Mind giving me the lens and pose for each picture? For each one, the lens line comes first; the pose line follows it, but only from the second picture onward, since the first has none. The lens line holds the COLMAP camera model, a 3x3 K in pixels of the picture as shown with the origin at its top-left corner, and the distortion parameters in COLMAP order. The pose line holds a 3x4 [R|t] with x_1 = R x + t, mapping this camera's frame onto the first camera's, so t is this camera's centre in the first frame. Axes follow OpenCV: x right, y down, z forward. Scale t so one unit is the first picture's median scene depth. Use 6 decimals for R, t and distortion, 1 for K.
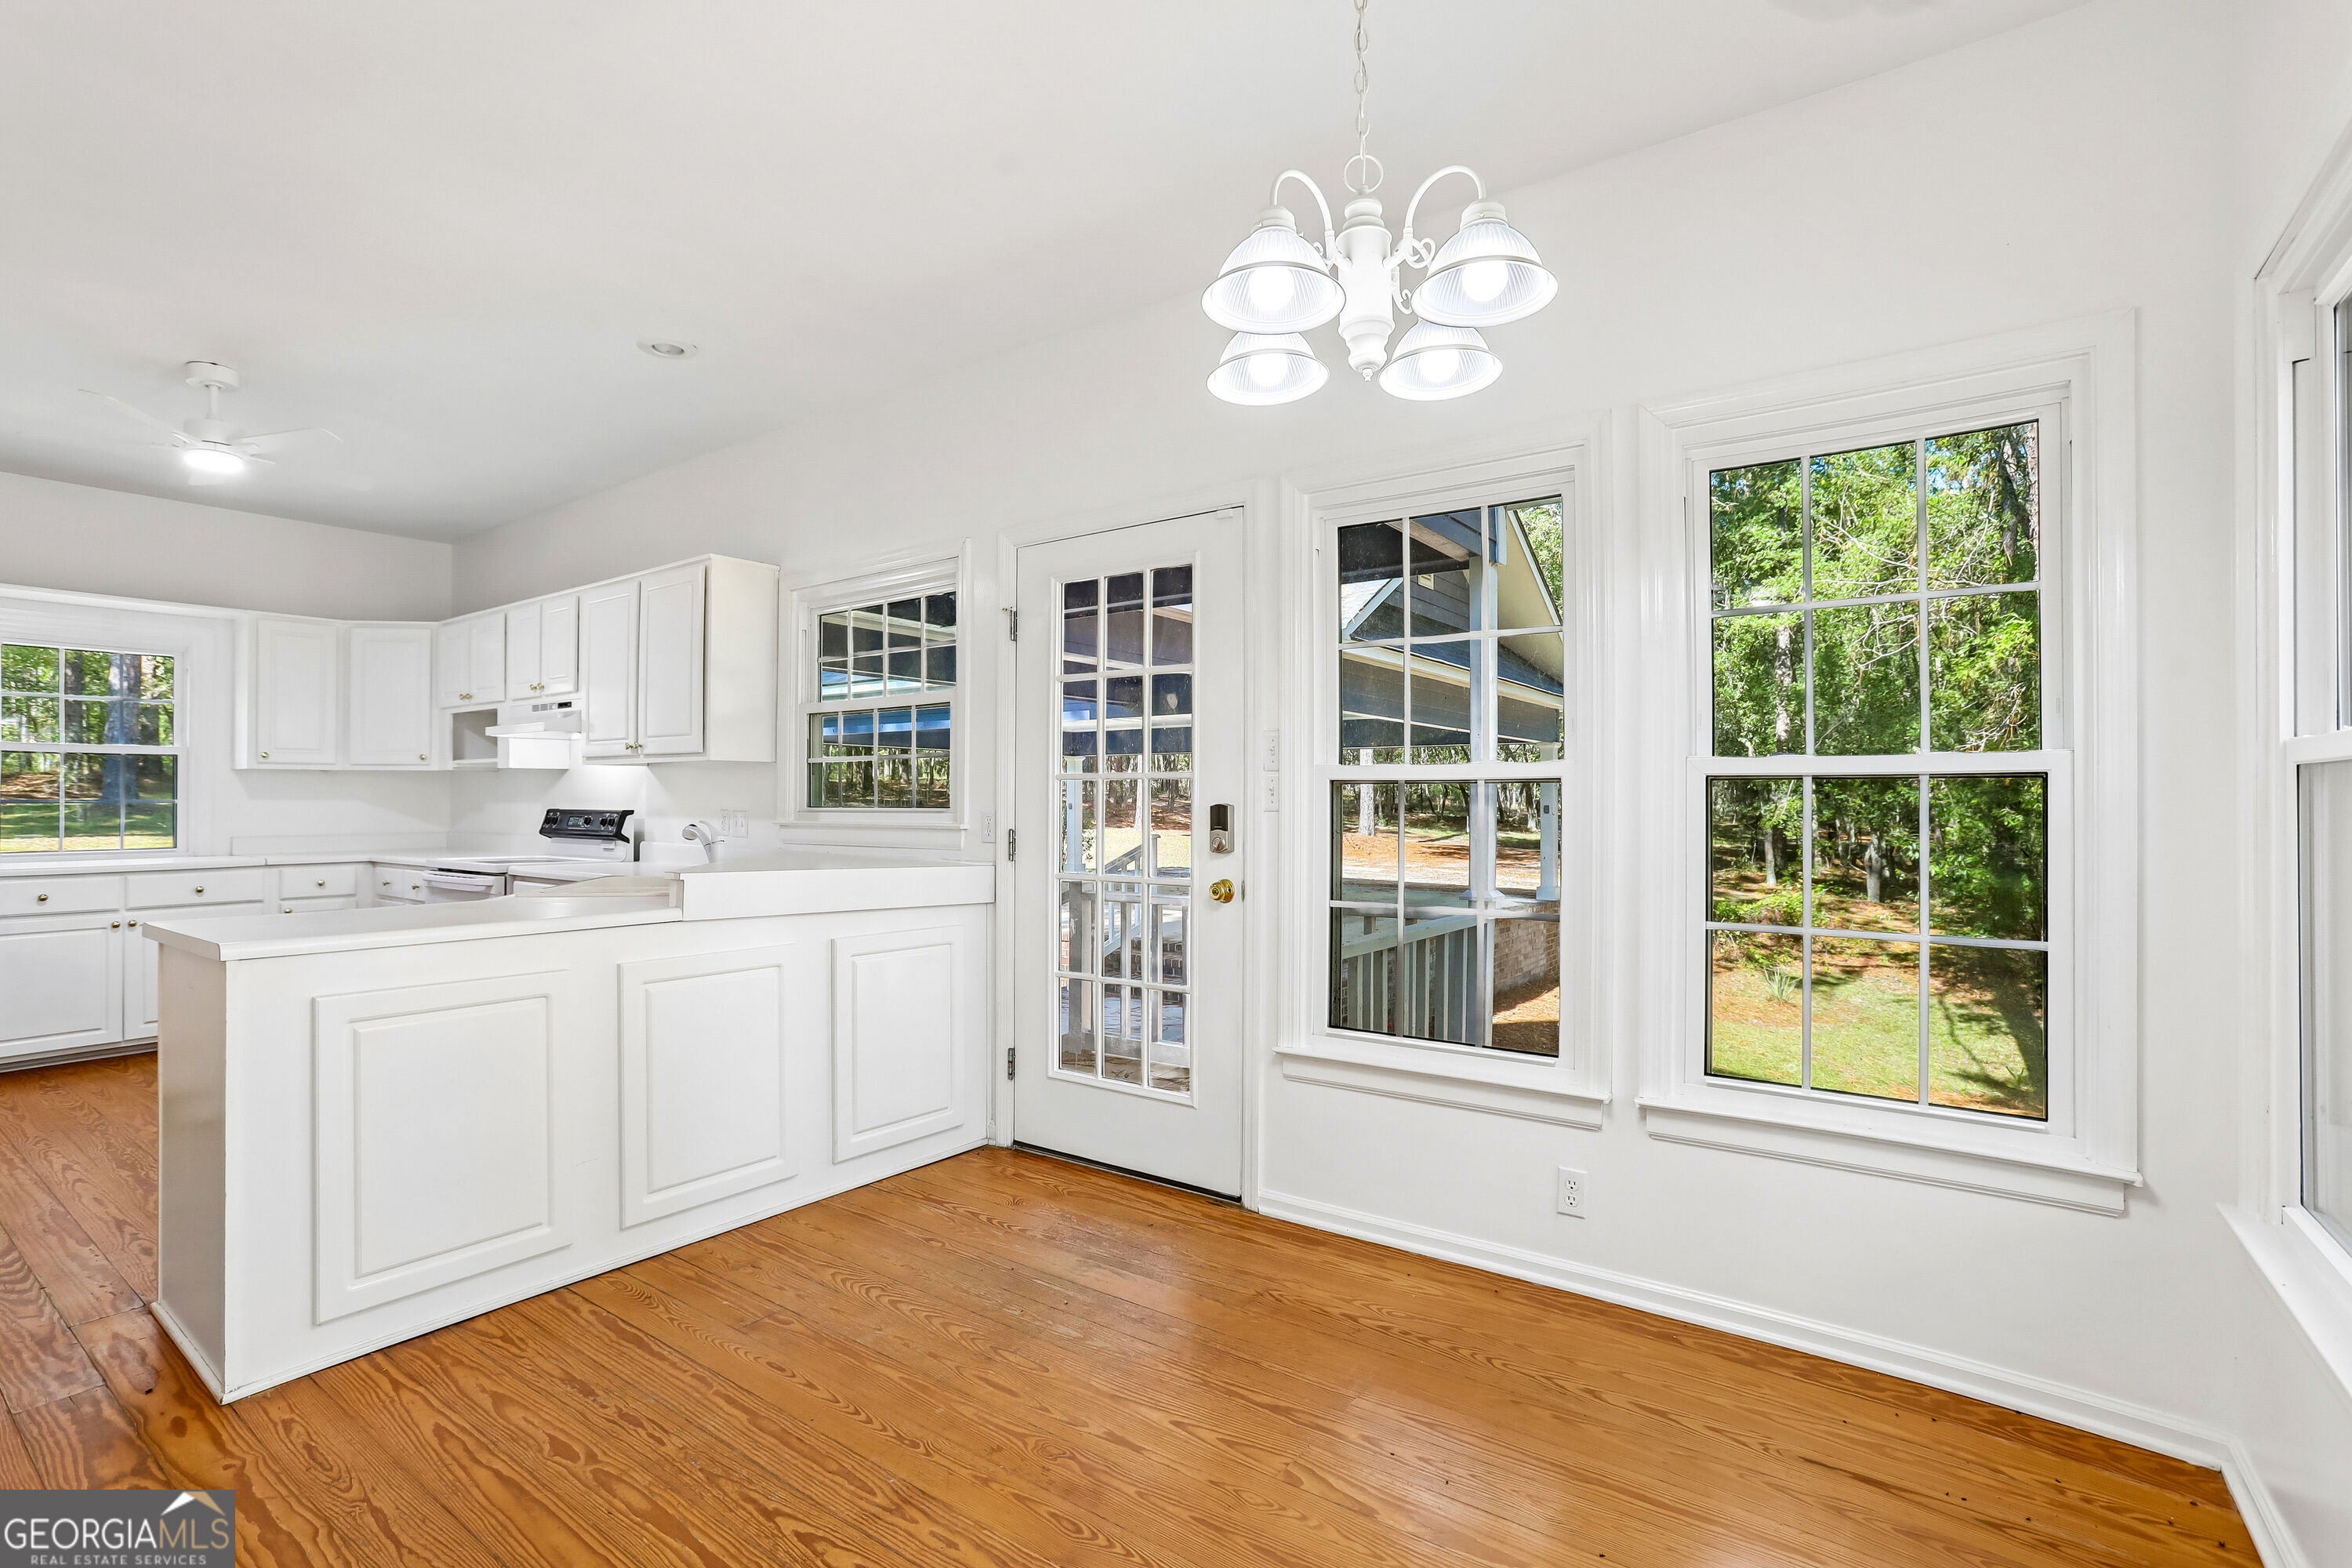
lens RADIAL K [[1073.5, 0, 1176.0], [0, 1073.5, 784.0], [0, 0, 1]] dist [-0.070141, 0.023260]
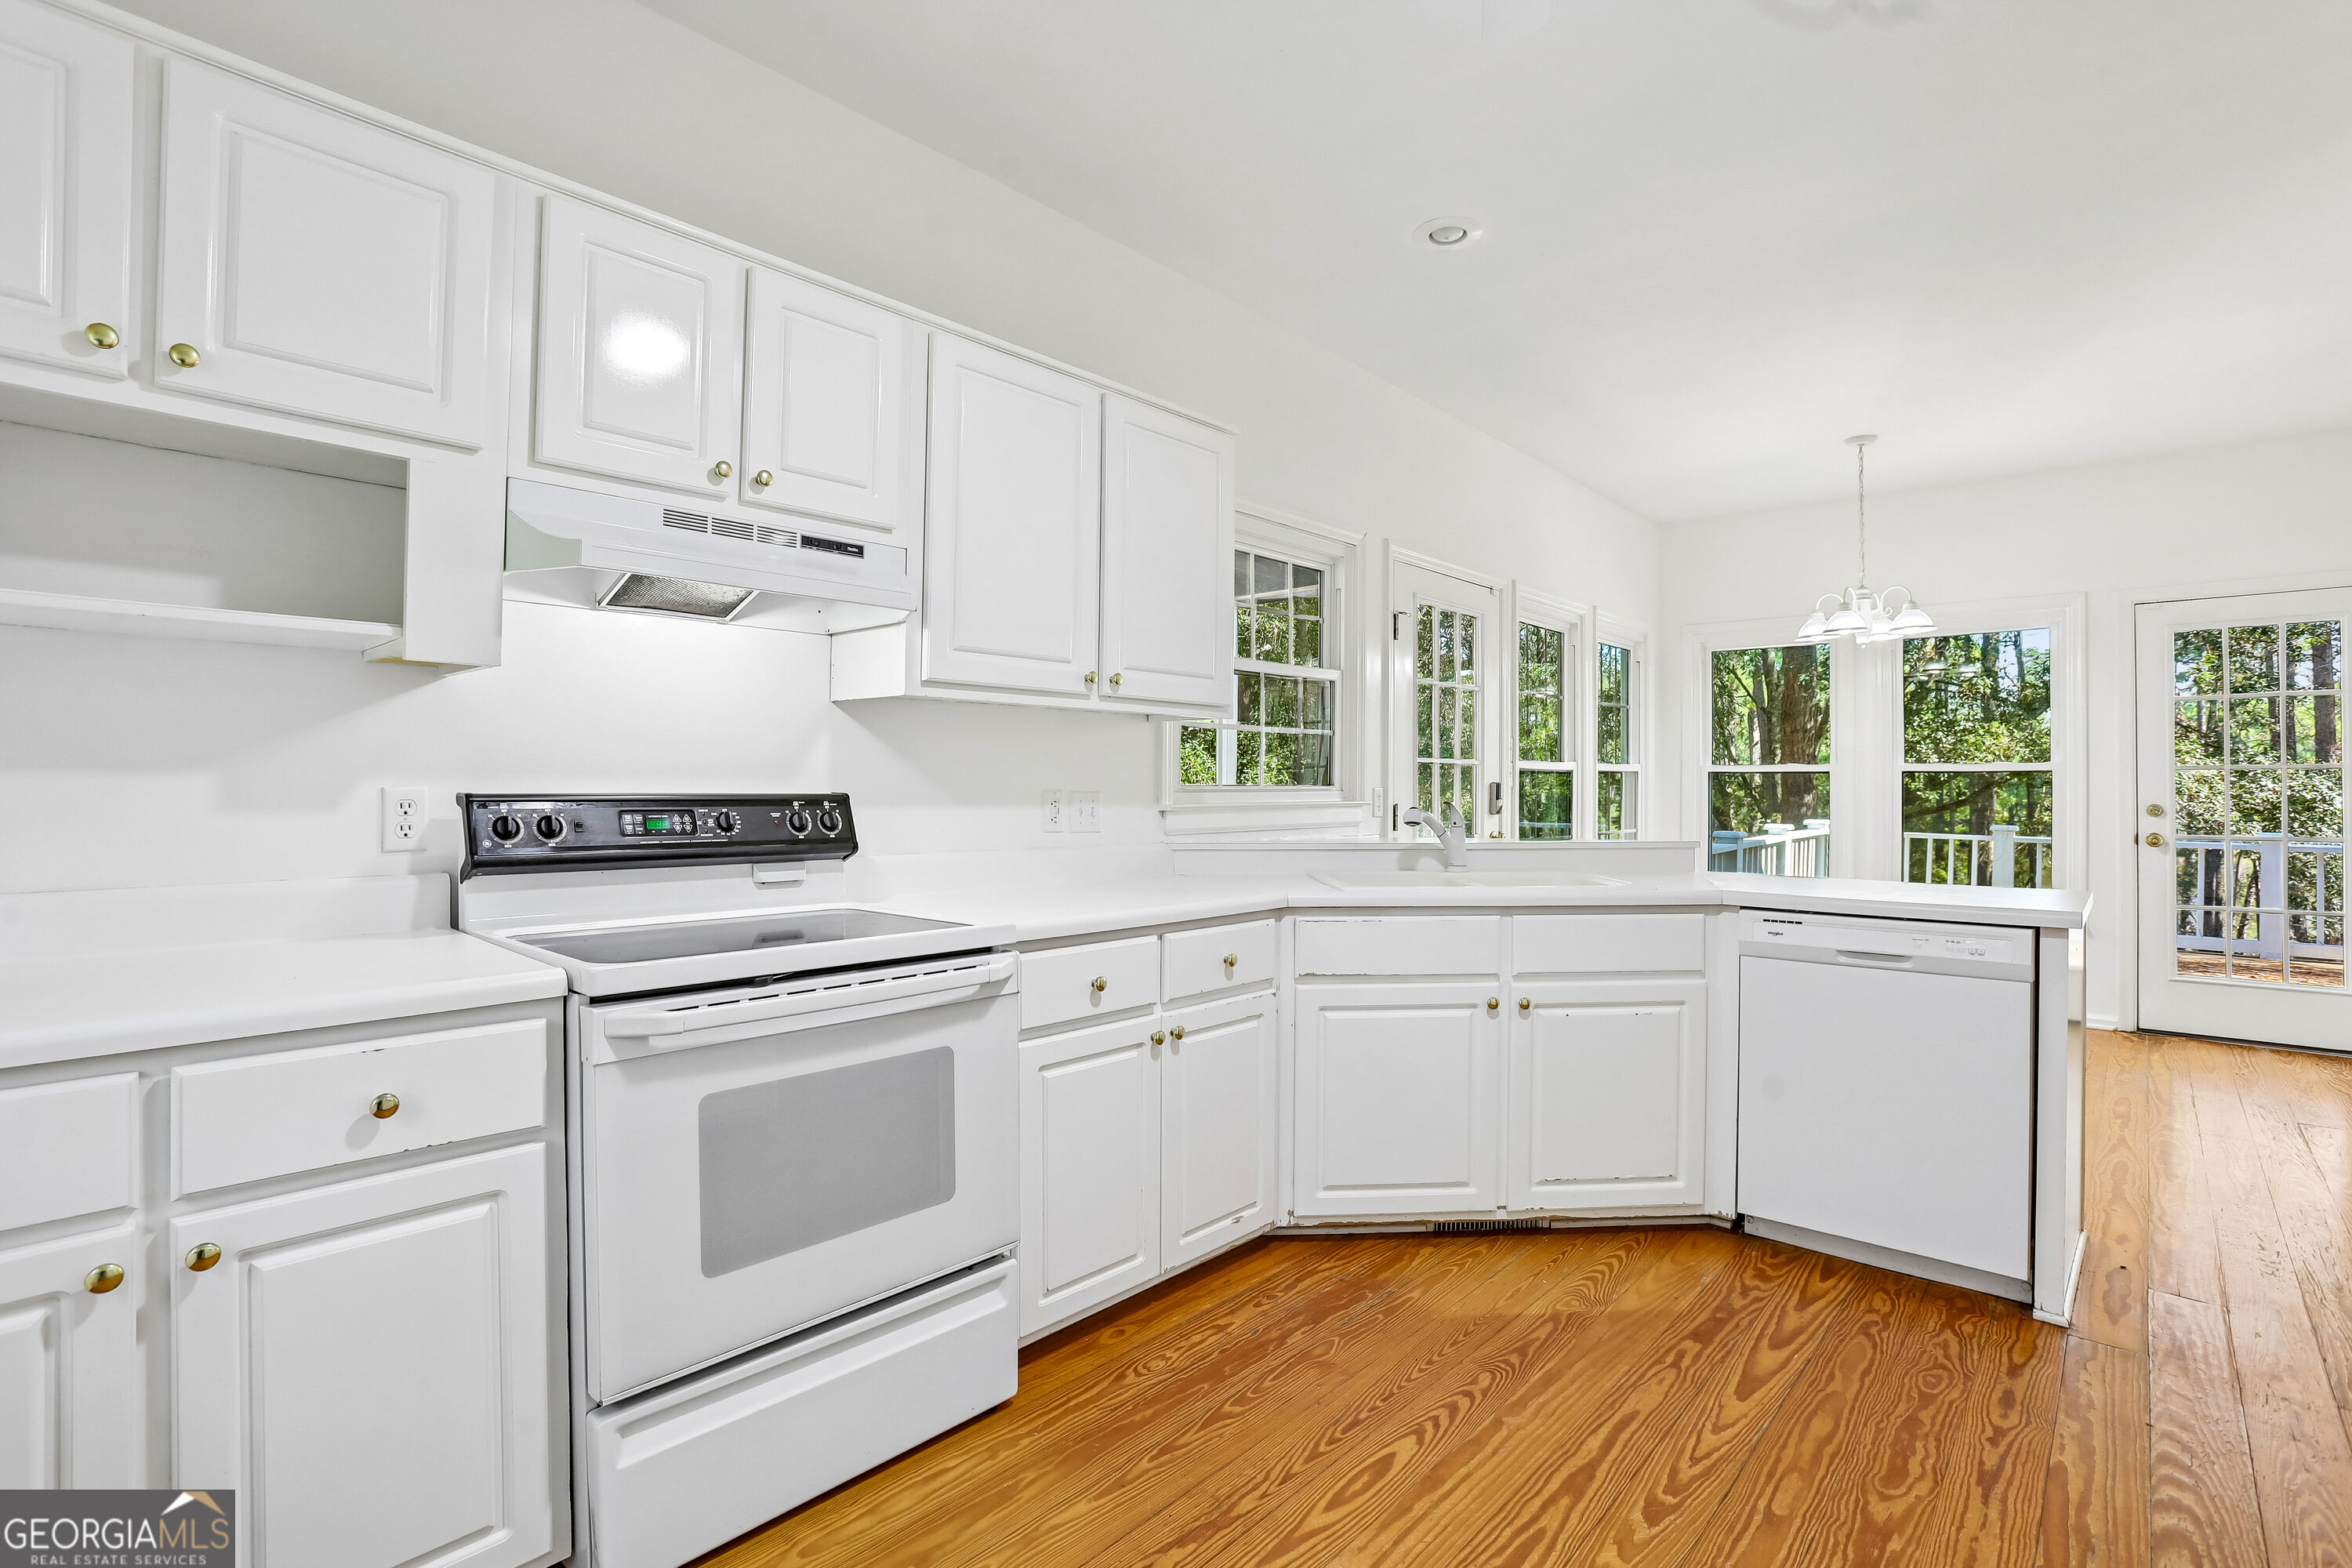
lens RADIAL K [[1073.5, 0, 1176.0], [0, 1073.5, 784.0], [0, 0, 1]] dist [-0.070141, 0.023260]
pose [[0.156956, -0.001775, 0.987604, -1.840813], [-0.015930, 0.999864, 0.004329, 0.030076], [-0.987477, -0.016412, 0.156907, 1.495339]]
